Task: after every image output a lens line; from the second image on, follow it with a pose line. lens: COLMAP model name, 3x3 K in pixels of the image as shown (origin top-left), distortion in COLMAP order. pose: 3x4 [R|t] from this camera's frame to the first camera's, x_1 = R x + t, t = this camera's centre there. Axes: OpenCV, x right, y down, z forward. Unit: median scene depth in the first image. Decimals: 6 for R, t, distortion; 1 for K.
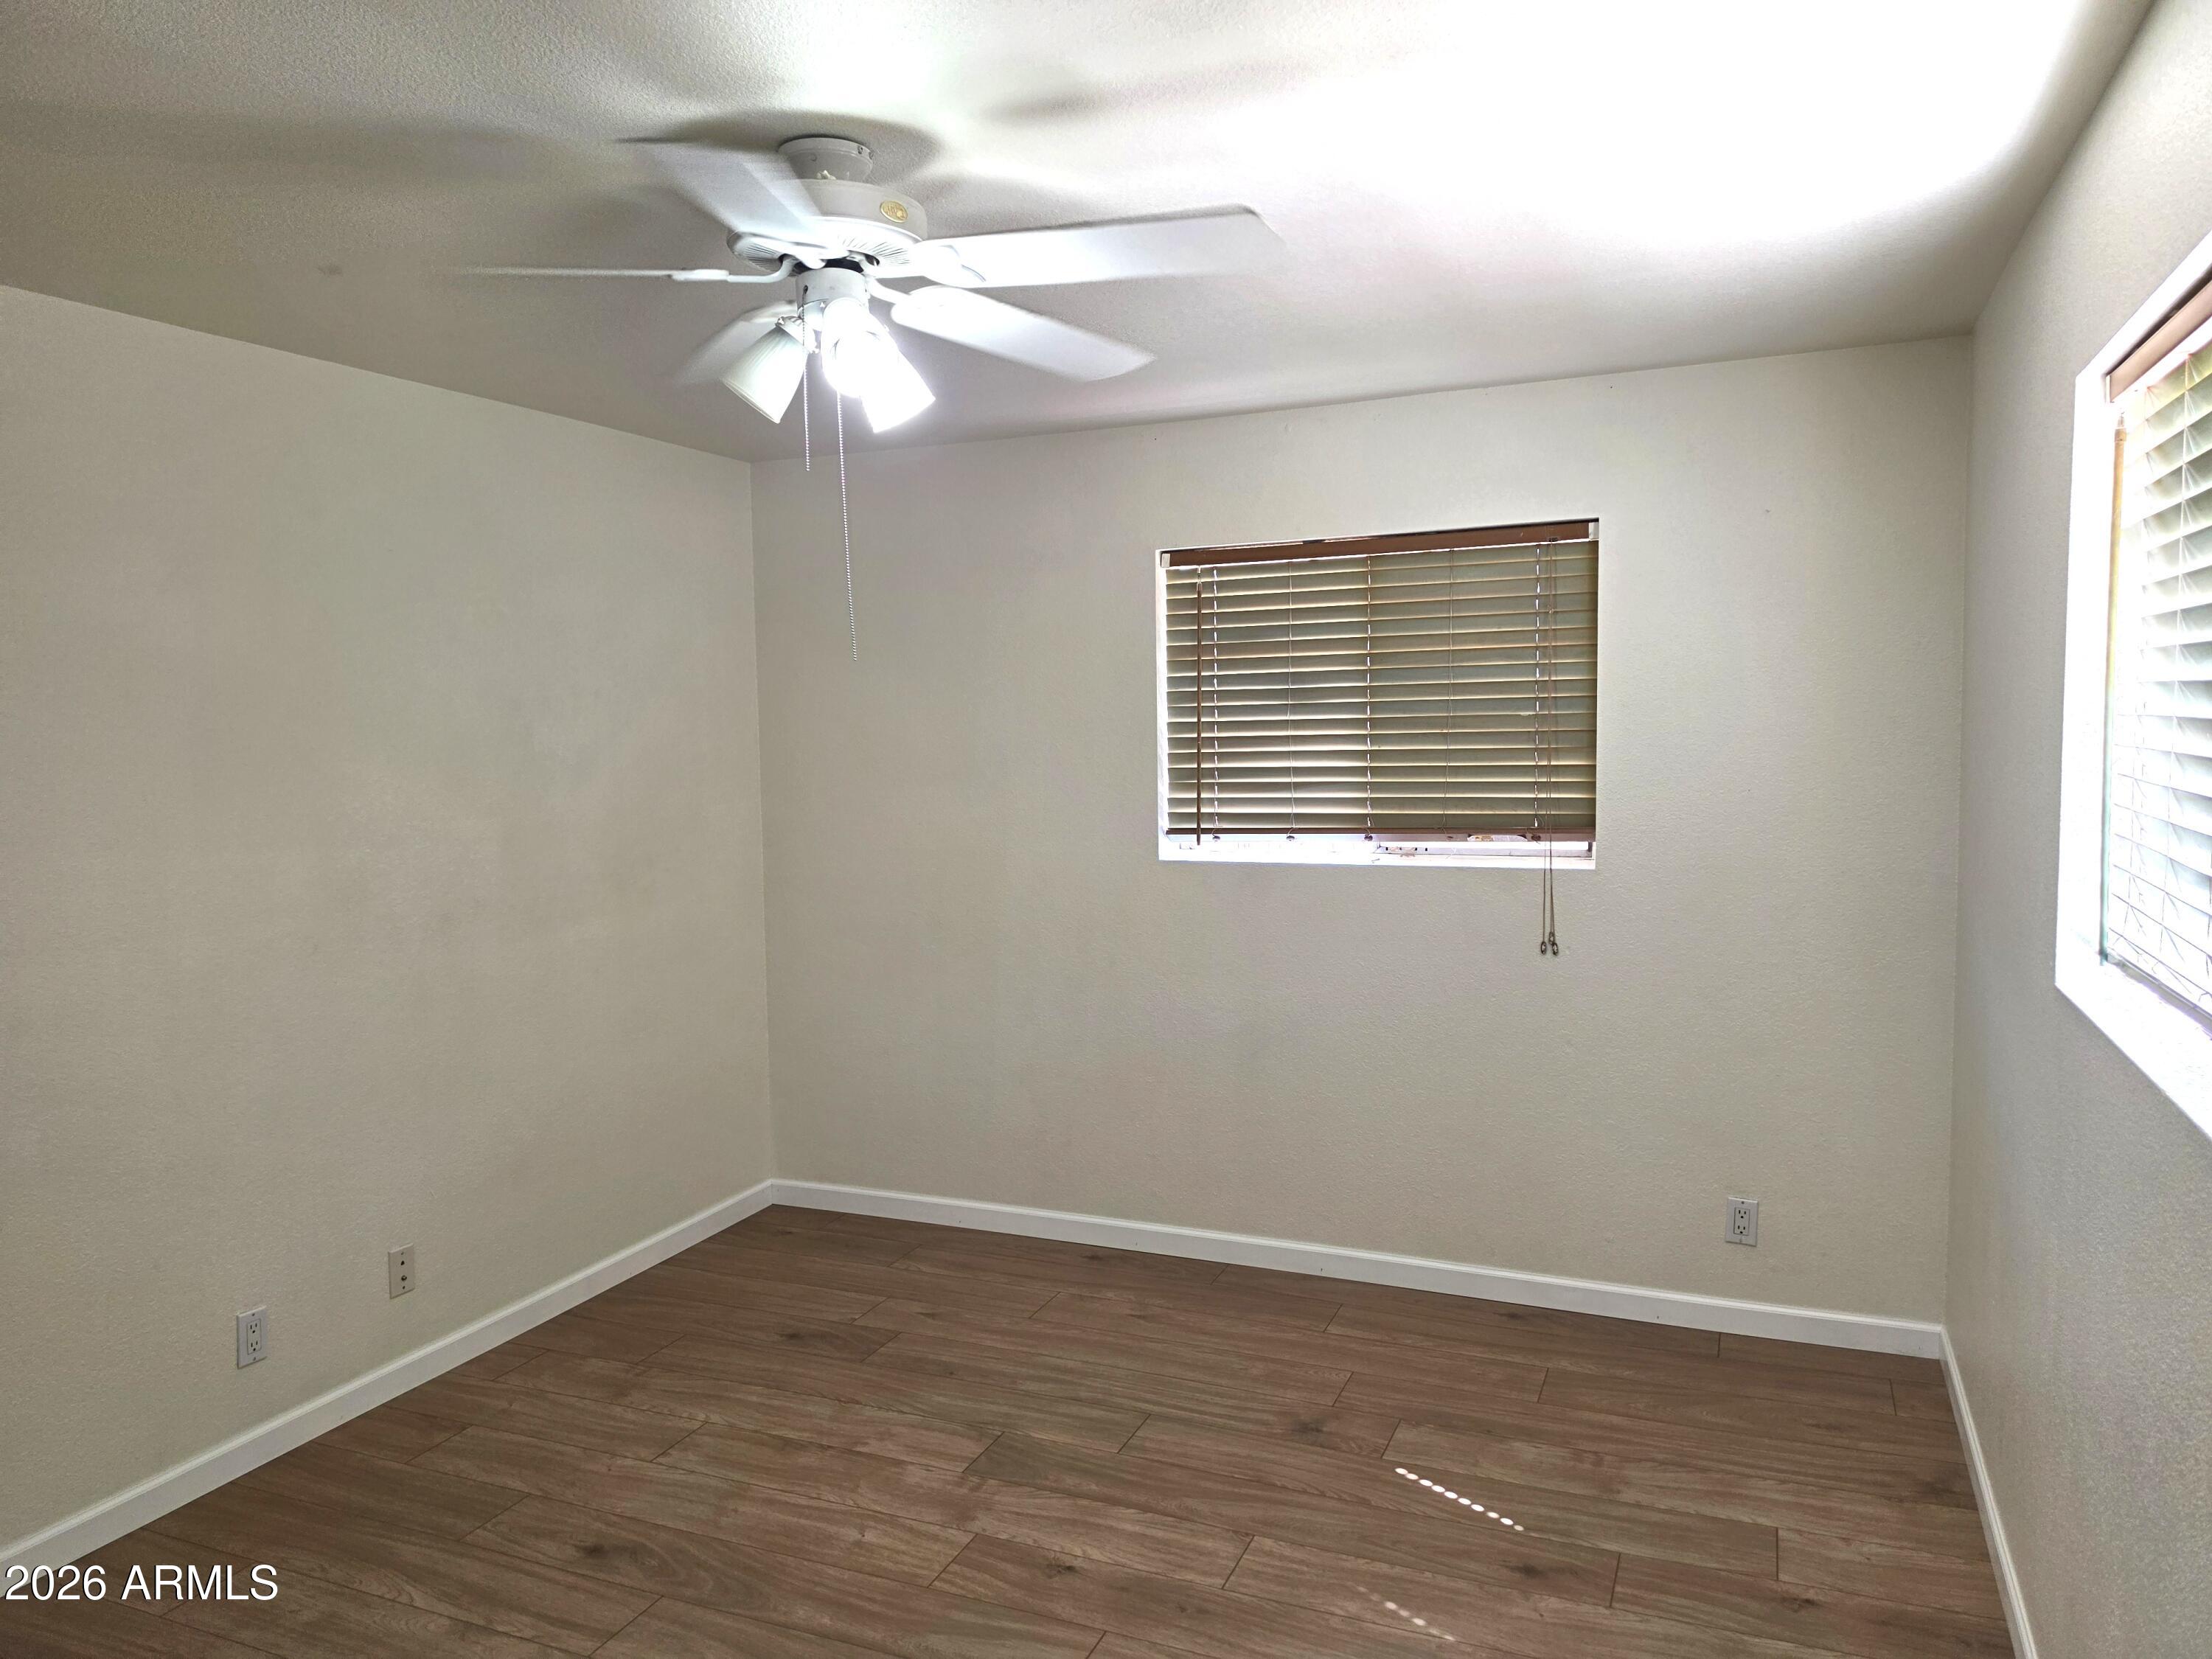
lens RADIAL K [[1537.2, 0, 1096.6], [0, 1537.2, 828.8], [0, 0, 1]] dist [0.066881, -0.071937]
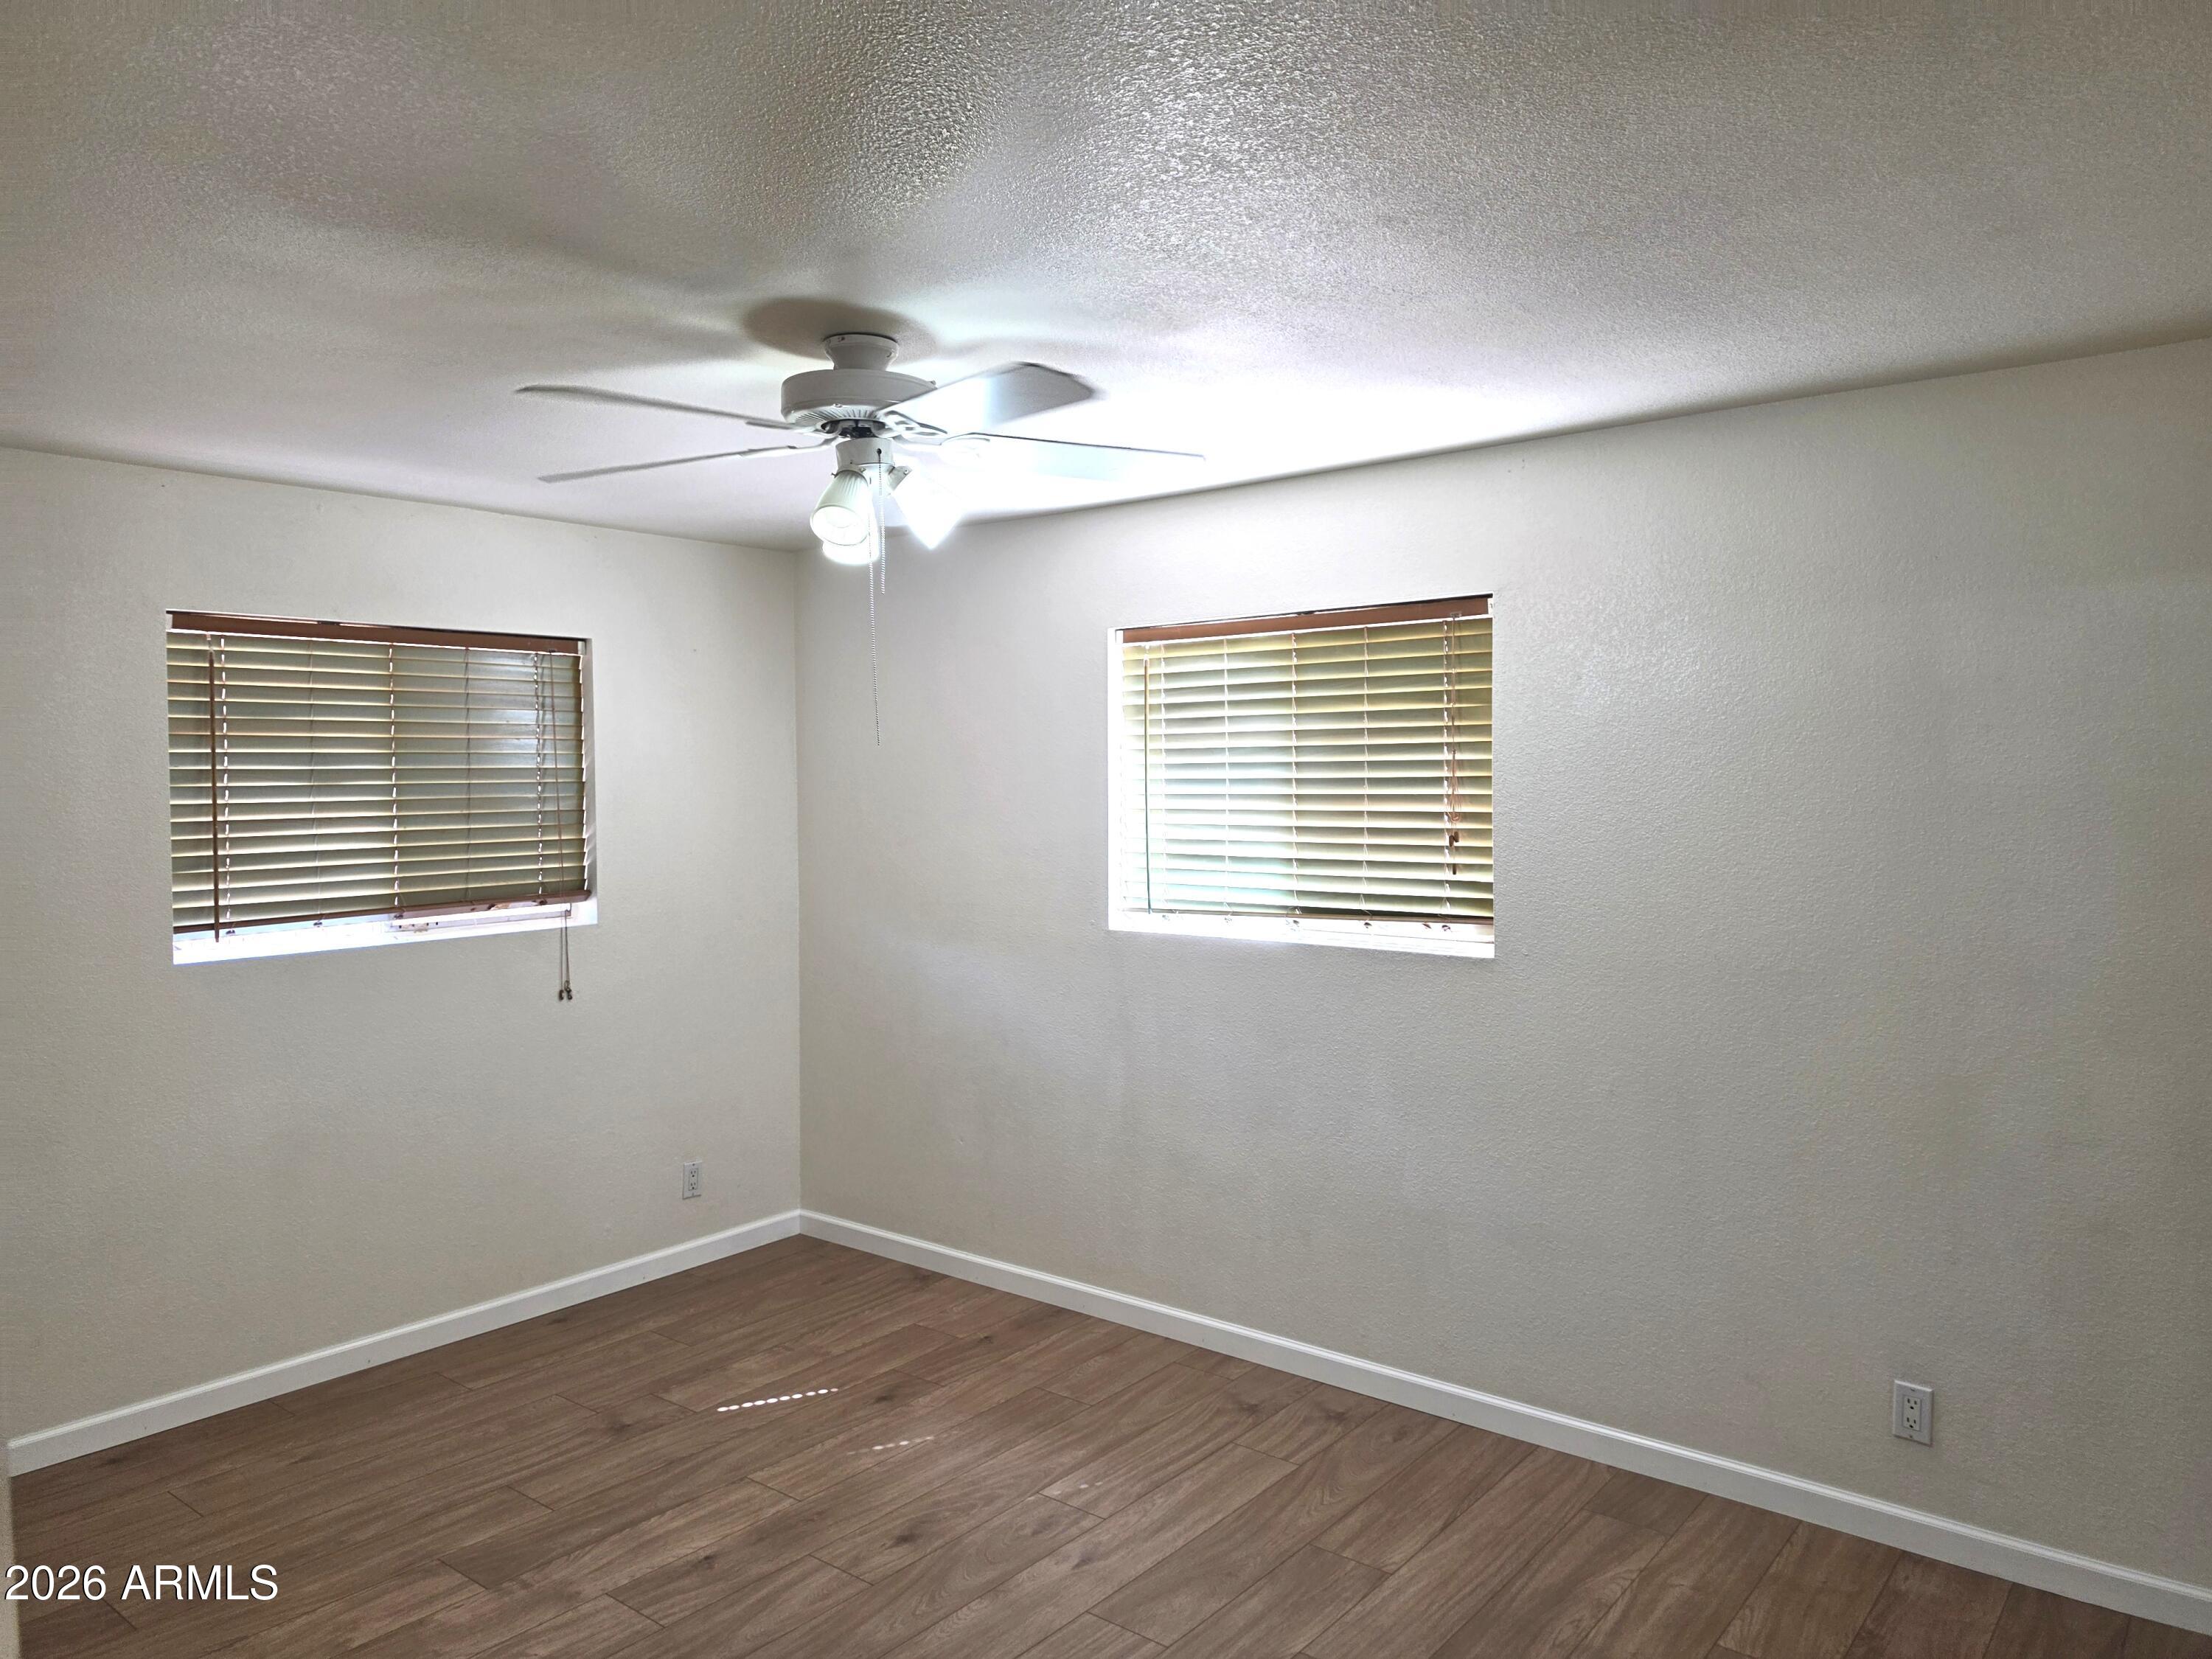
lens RADIAL K [[1537.2, 0, 1092.8], [0, 1537.2, 821.3], [0, 0, 1]] dist [0.066881, -0.071937]
pose [[0.271508, -0.012990, 0.962348, -0.735974], [0.077871, 0.996927, -0.008513, -0.013227], [-0.959281, 0.077251, 0.271686, 0.287385]]
